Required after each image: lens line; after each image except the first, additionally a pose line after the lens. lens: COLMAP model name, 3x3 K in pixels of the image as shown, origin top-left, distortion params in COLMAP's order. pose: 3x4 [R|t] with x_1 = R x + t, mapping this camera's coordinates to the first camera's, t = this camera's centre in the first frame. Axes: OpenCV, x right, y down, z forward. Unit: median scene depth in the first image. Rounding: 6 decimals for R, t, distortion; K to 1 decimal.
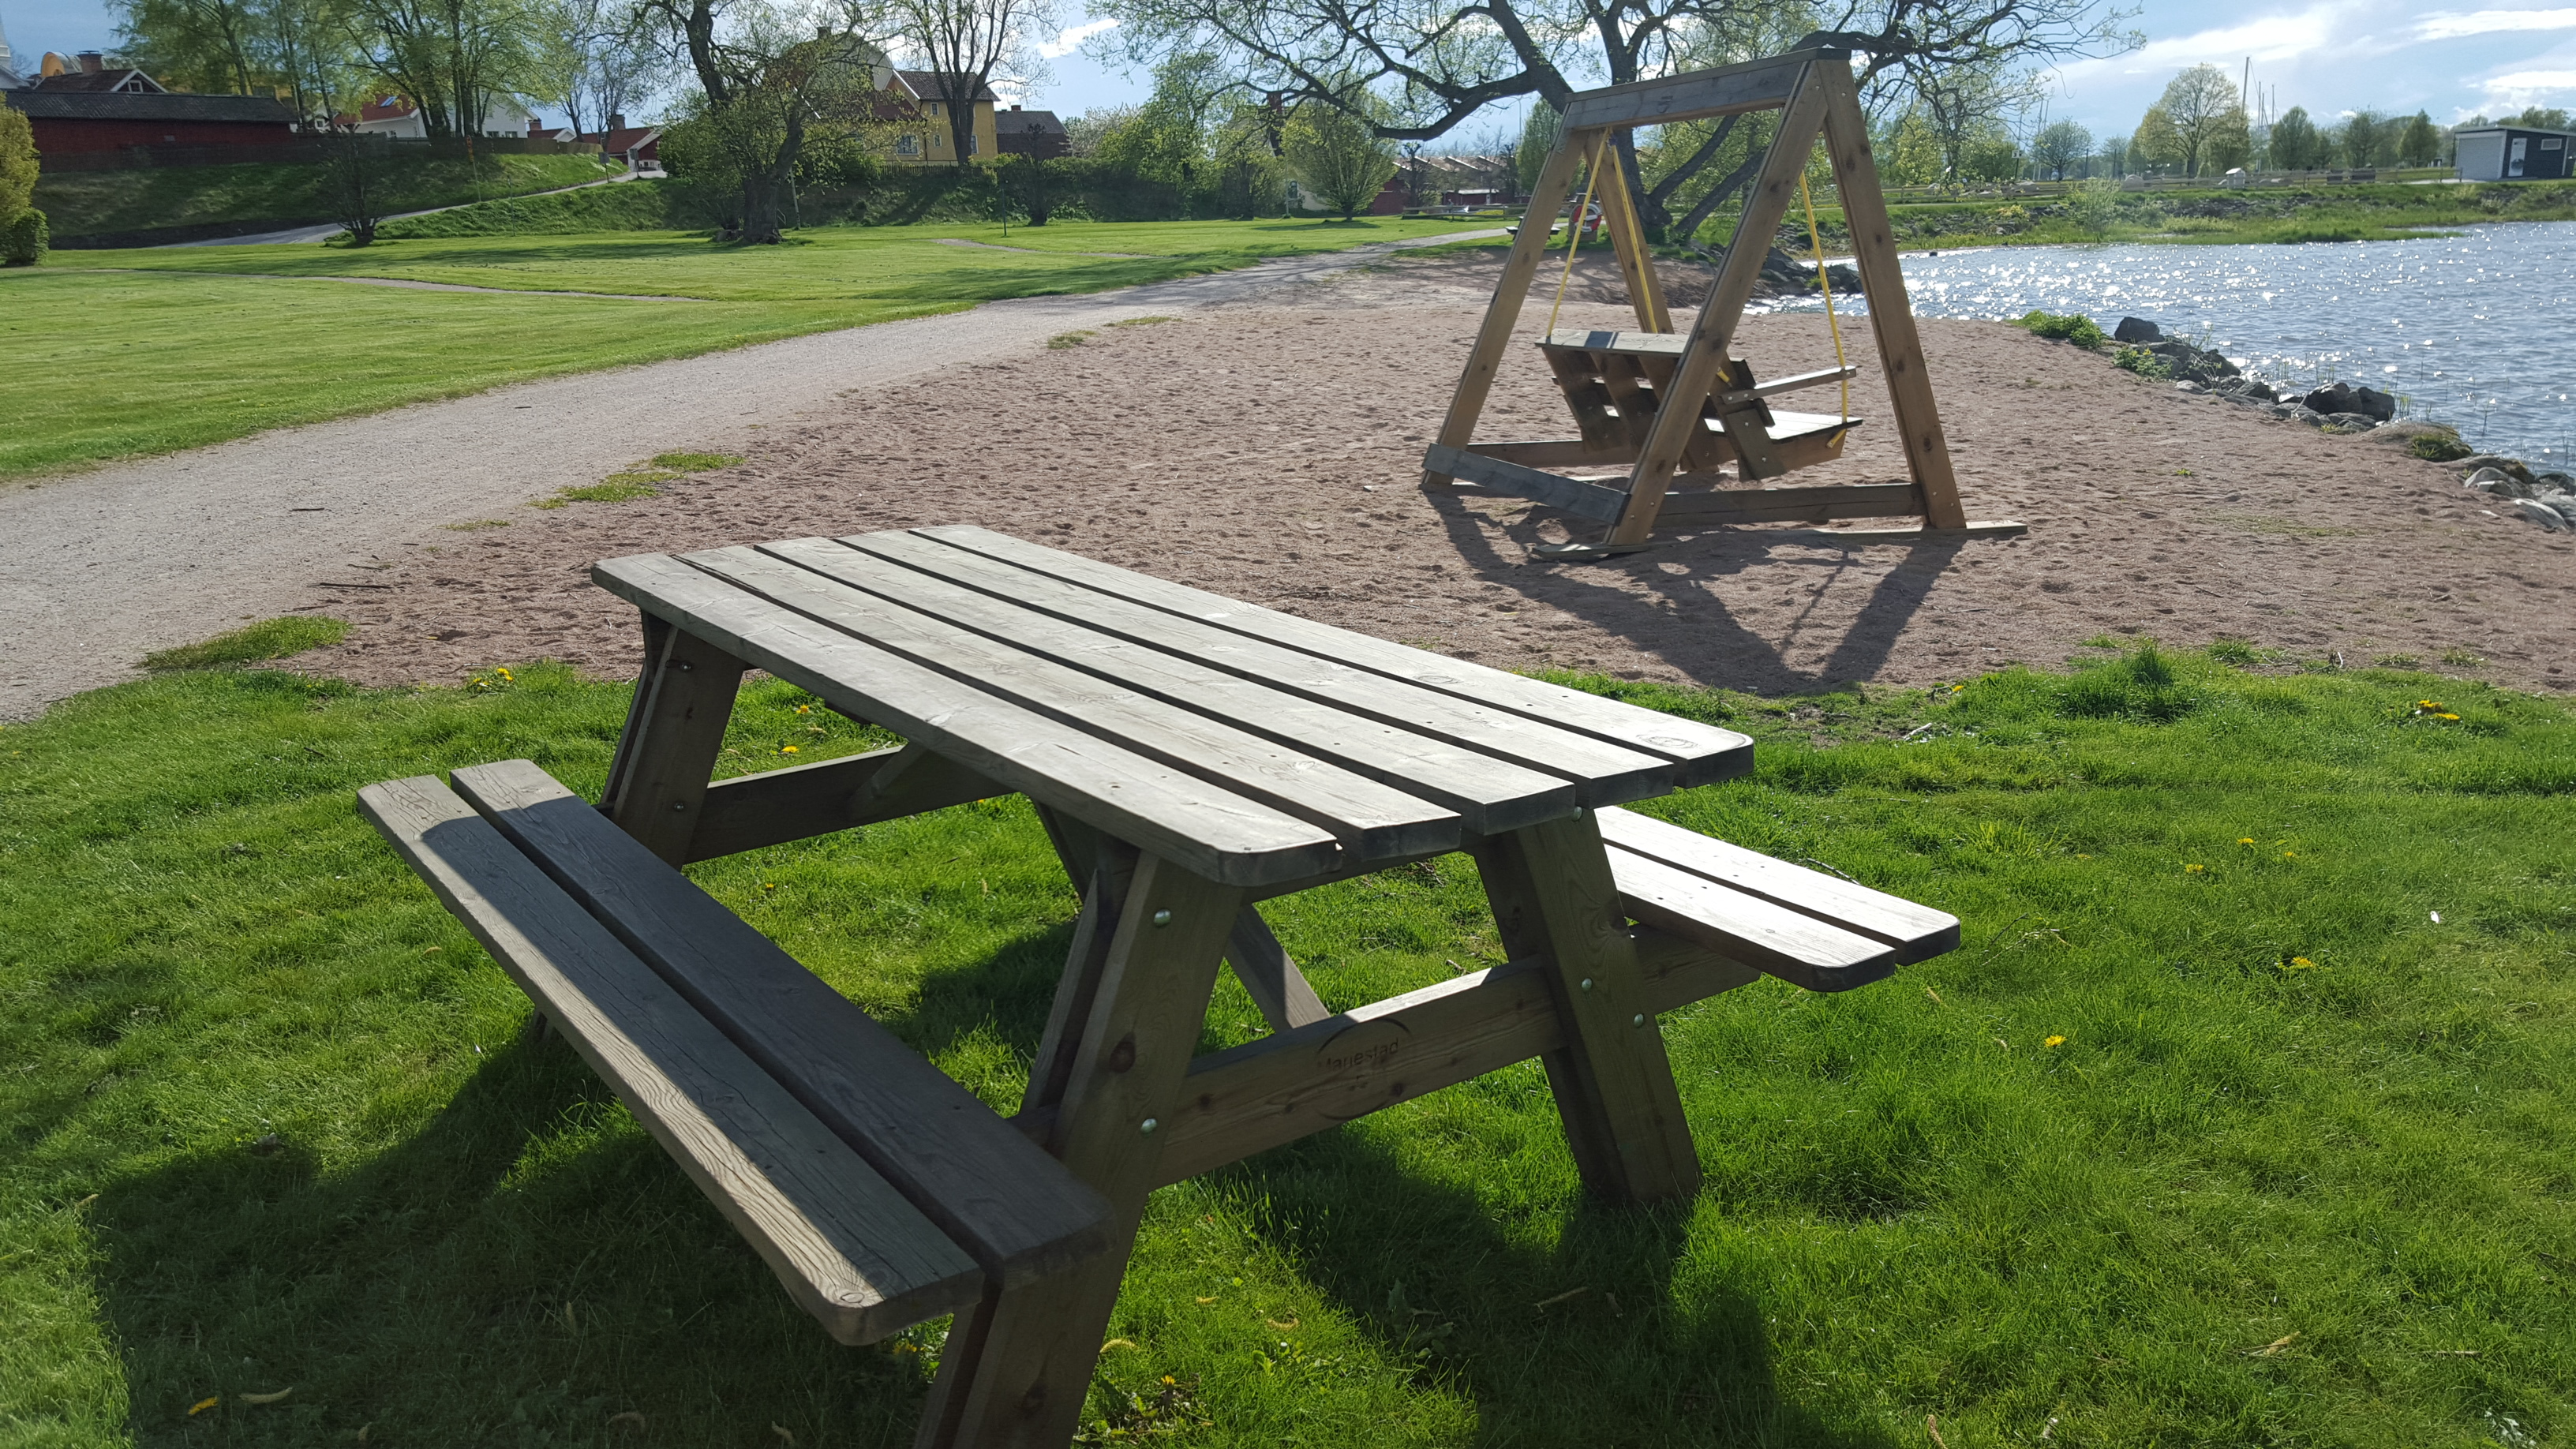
lens RADIAL K [[1912.0, 0, 1284.9], [0, 1912.0, 732.7], [0, 0, 1]] dist [0.107295, -0.144065]
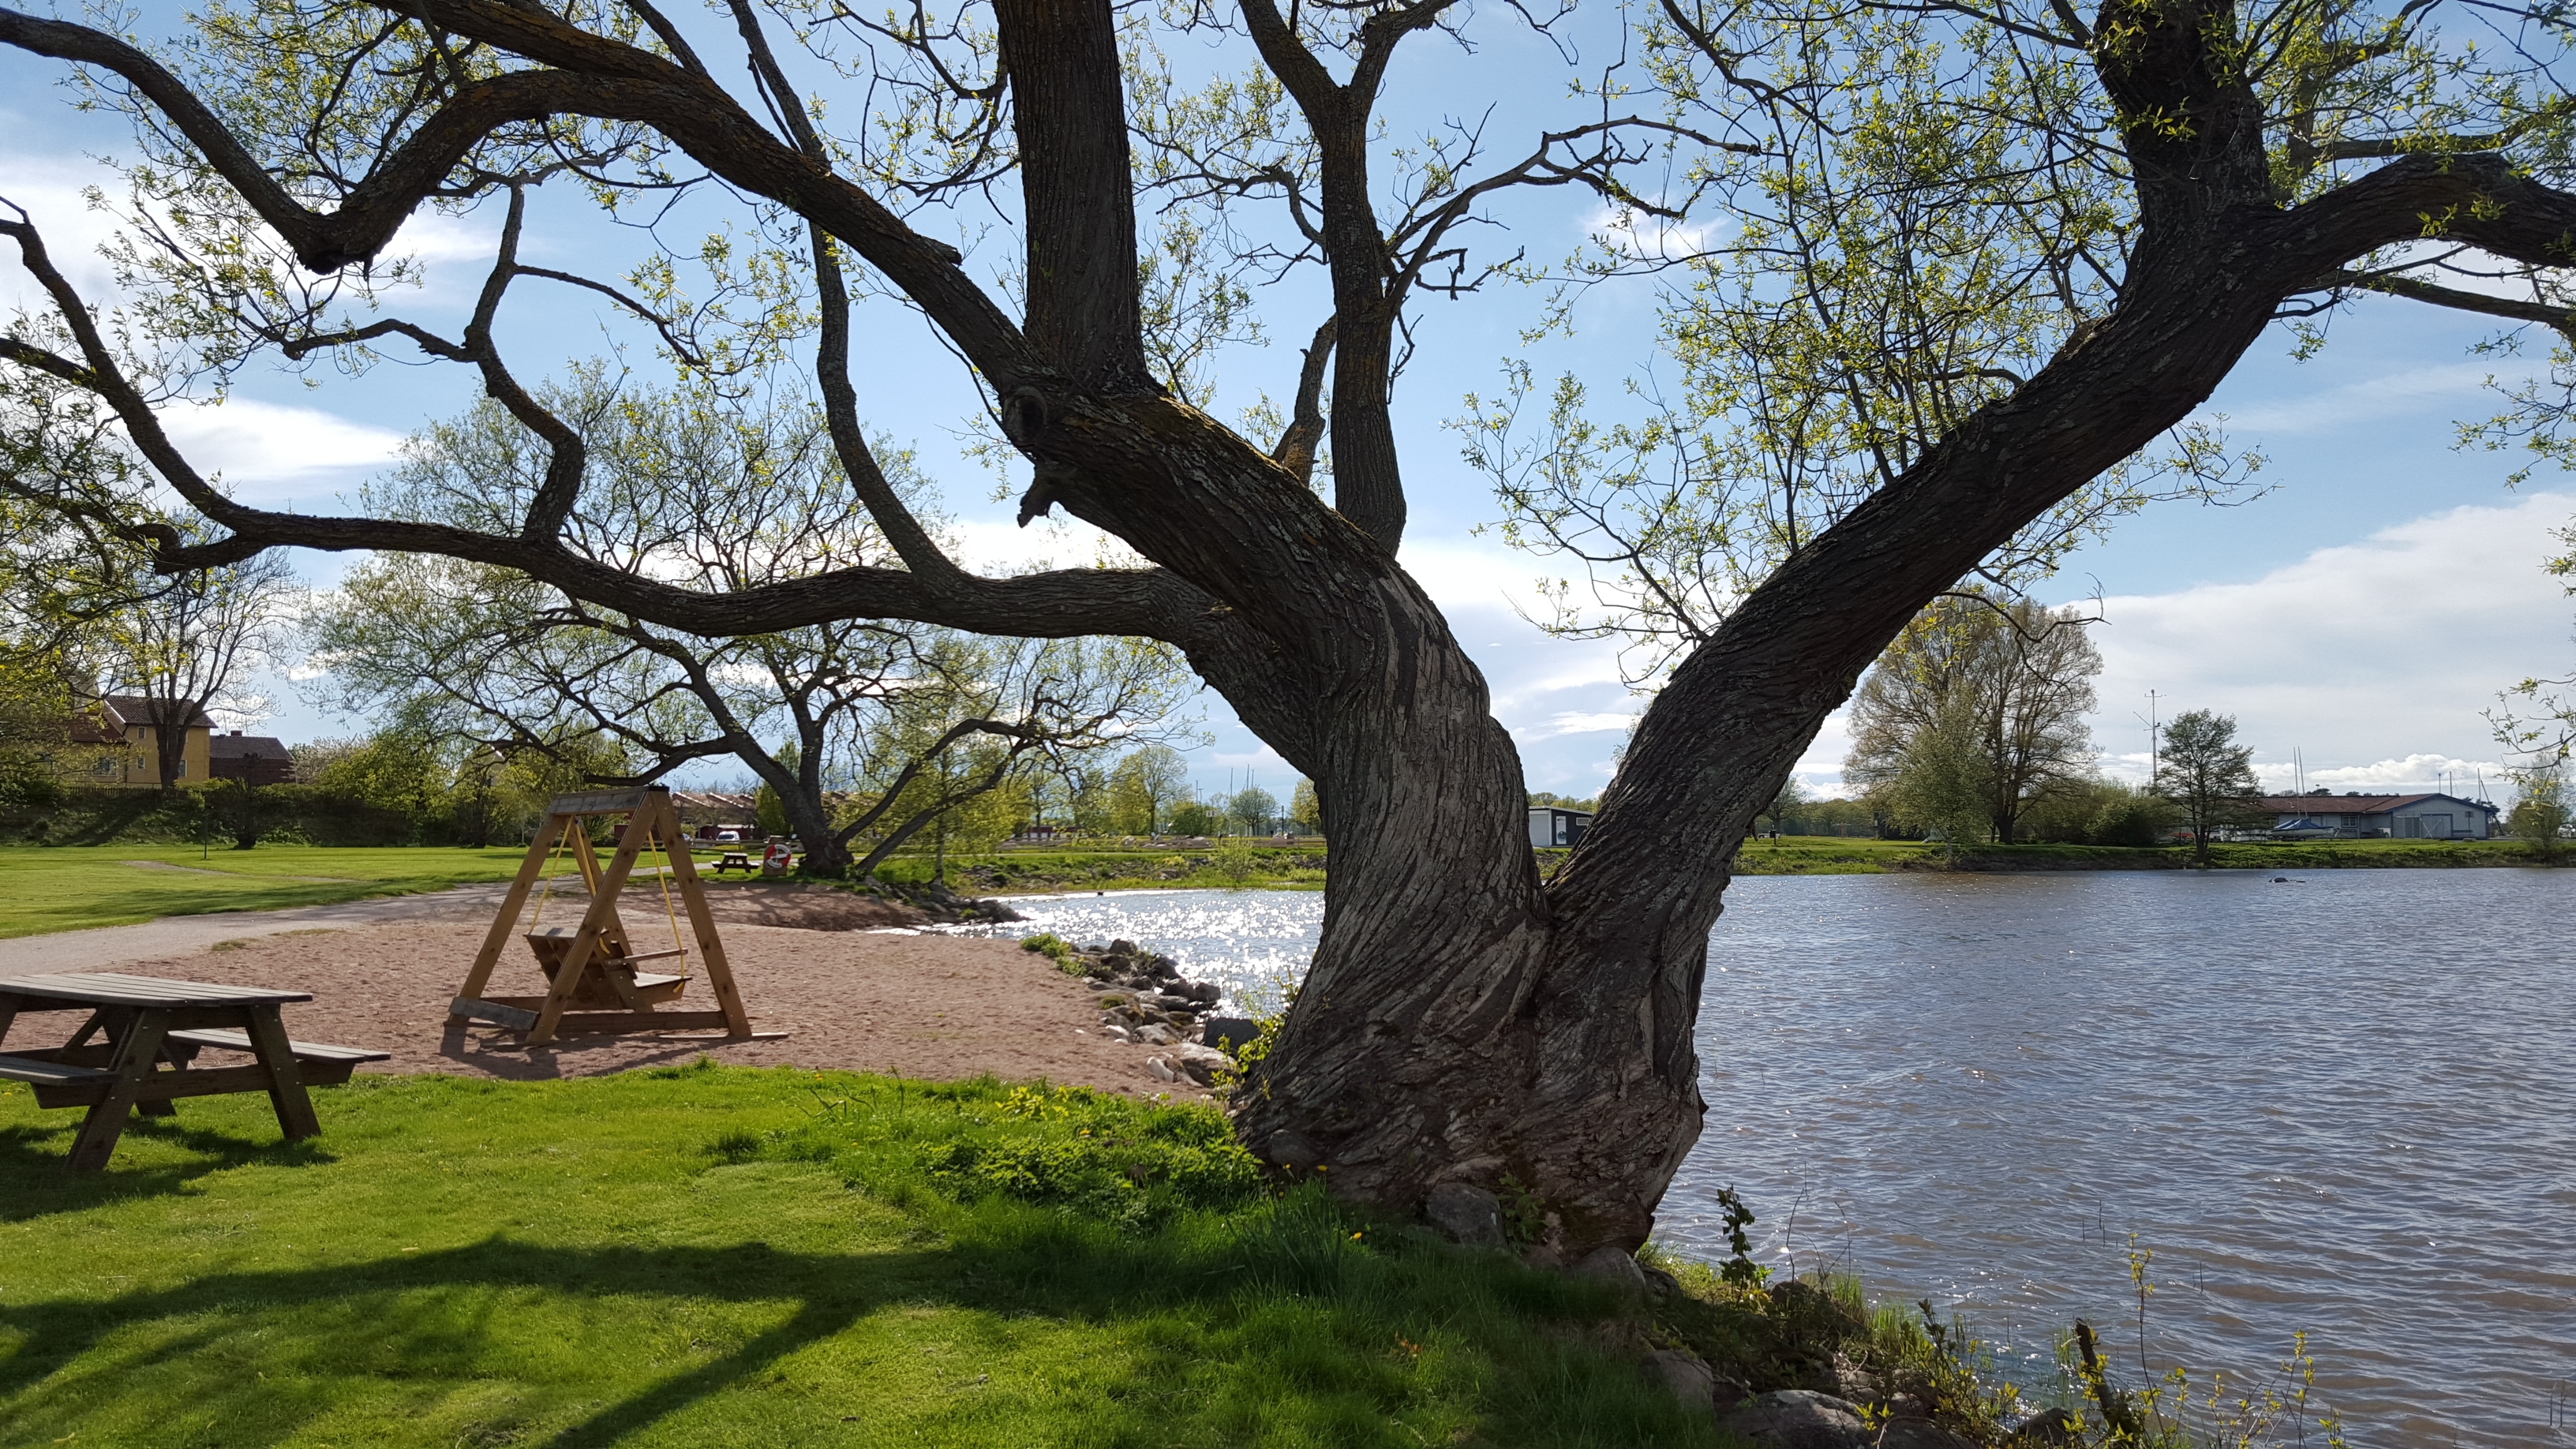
lens RADIAL K [[1912.0, 0, 1284.9], [0, 1912.0, 732.7], [0, 0, 1]] dist [0.107295, -0.144065]
pose [[0.935290, 0.048211, 0.350582, 0.025482], [0.065802, 0.949707, -0.306147, 0.032350], [-0.347710, 0.309405, 0.885080, -0.132904]]
